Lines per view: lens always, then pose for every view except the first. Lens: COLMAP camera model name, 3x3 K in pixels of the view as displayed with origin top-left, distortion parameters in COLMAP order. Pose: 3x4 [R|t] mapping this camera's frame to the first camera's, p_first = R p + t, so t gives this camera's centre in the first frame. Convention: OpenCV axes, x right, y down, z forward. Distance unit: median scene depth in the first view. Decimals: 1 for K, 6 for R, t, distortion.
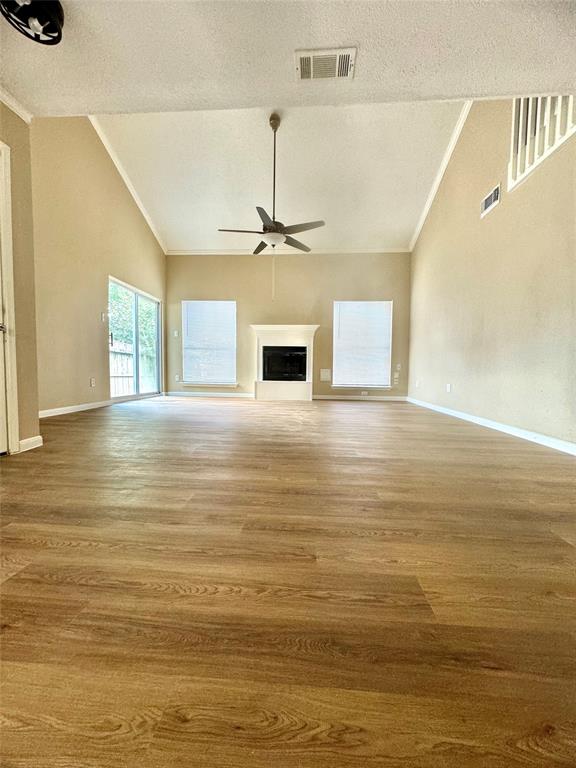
lens RADIAL K [[304.1, 0, 288.7], [0, 304.1, 386.1], [0, 0, 1]] dist [-0.004590, 0.000780]
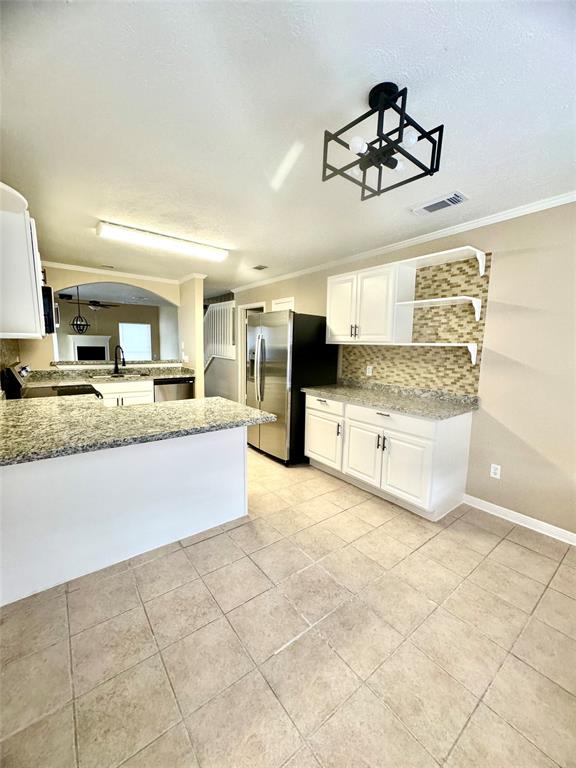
lens RADIAL K [[304.1, 0, 286.6], [0, 304.1, 382.2], [0, 0, 1]] dist [-0.004590, 0.000780]
pose [[0.751880, -0.075163, 0.655001, -0.834493], [0.018007, 0.995451, 0.093559, -0.155621], [-0.659054, -0.058550, 0.749813, -2.858824]]
